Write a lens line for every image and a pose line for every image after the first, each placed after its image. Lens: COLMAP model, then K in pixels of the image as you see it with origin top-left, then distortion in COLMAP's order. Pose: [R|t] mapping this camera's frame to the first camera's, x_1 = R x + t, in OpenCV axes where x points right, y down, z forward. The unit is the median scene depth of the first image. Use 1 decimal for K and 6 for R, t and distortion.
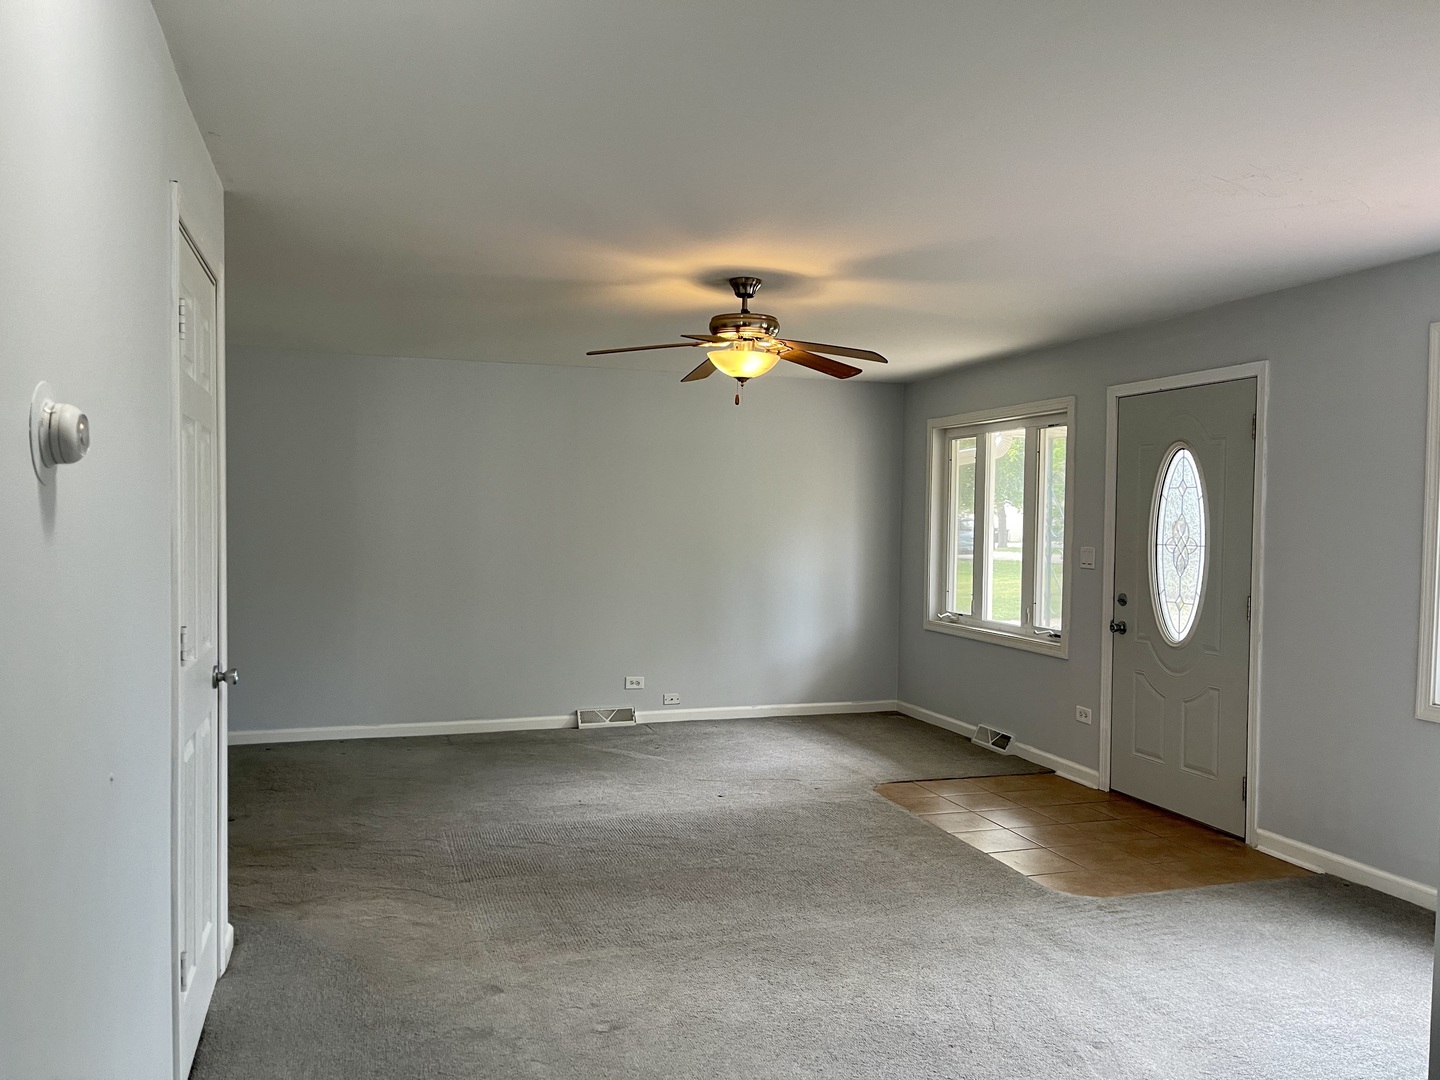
lens RADIAL K [[1074.2, 0, 720.0], [0, 1074.2, 540.0], [0, 0, 1]] dist [0.077983, -0.104827]
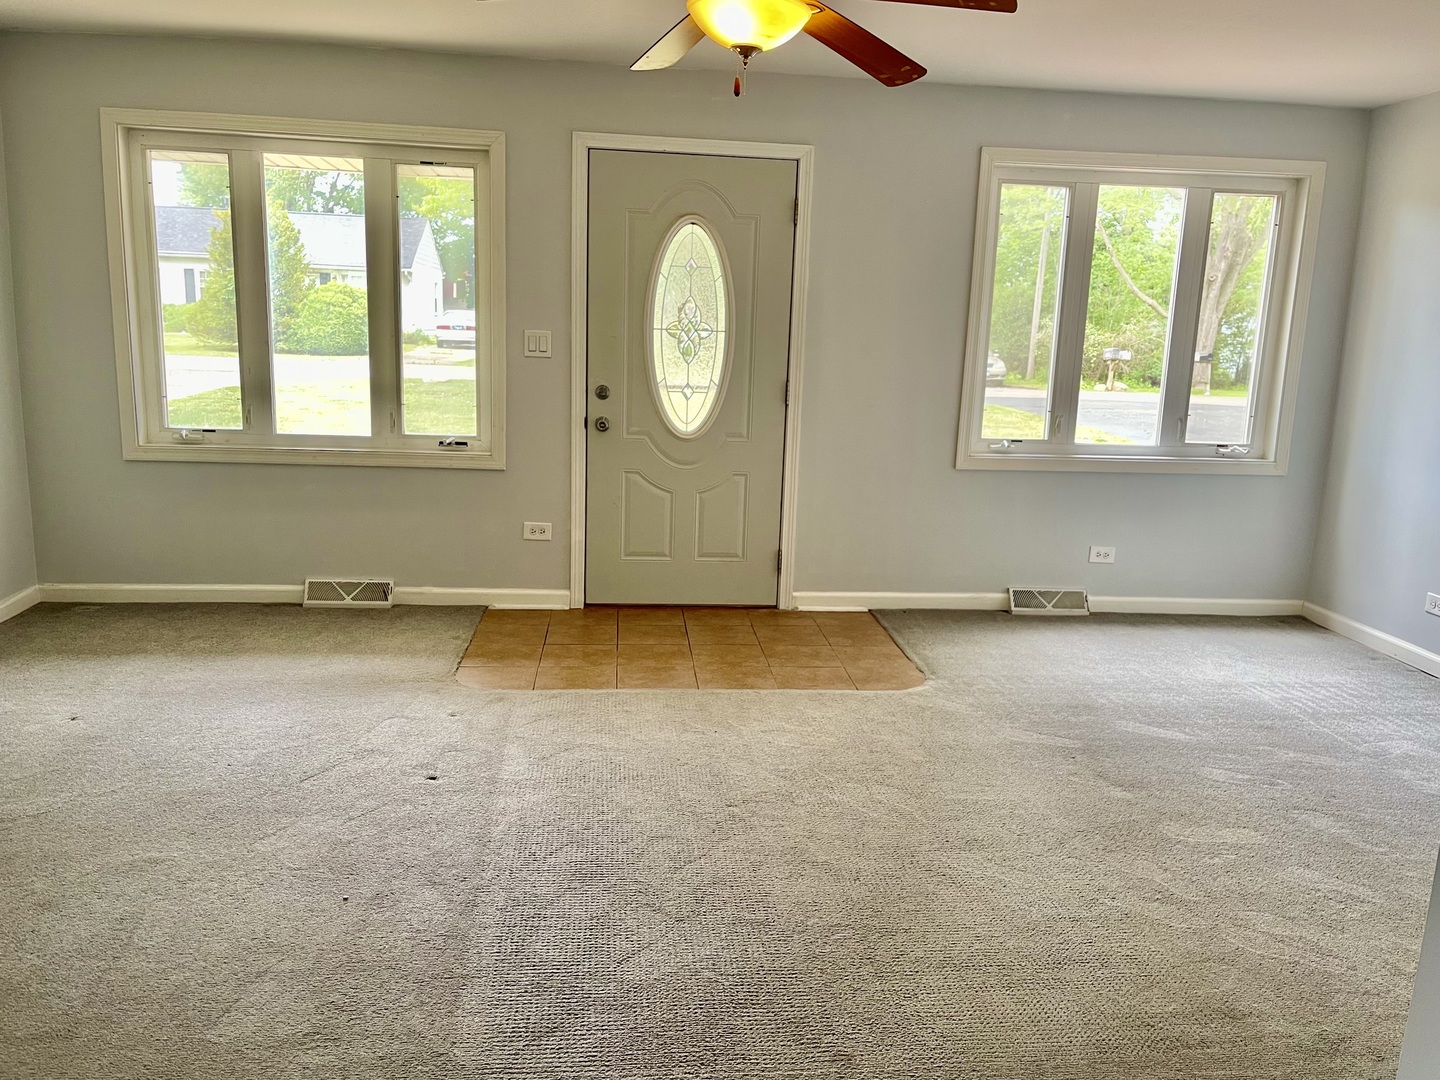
lens RADIAL K [[1074.2, 0, 720.0], [0, 1074.2, 540.0], [0, 0, 1]] dist [0.077983, -0.104827]
pose [[0.220563, -0.182017, 0.958239, -0.468292], [-0.013165, 0.981788, 0.189521, 0.005712], [-0.975284, -0.054417, 0.214150, 0.707362]]
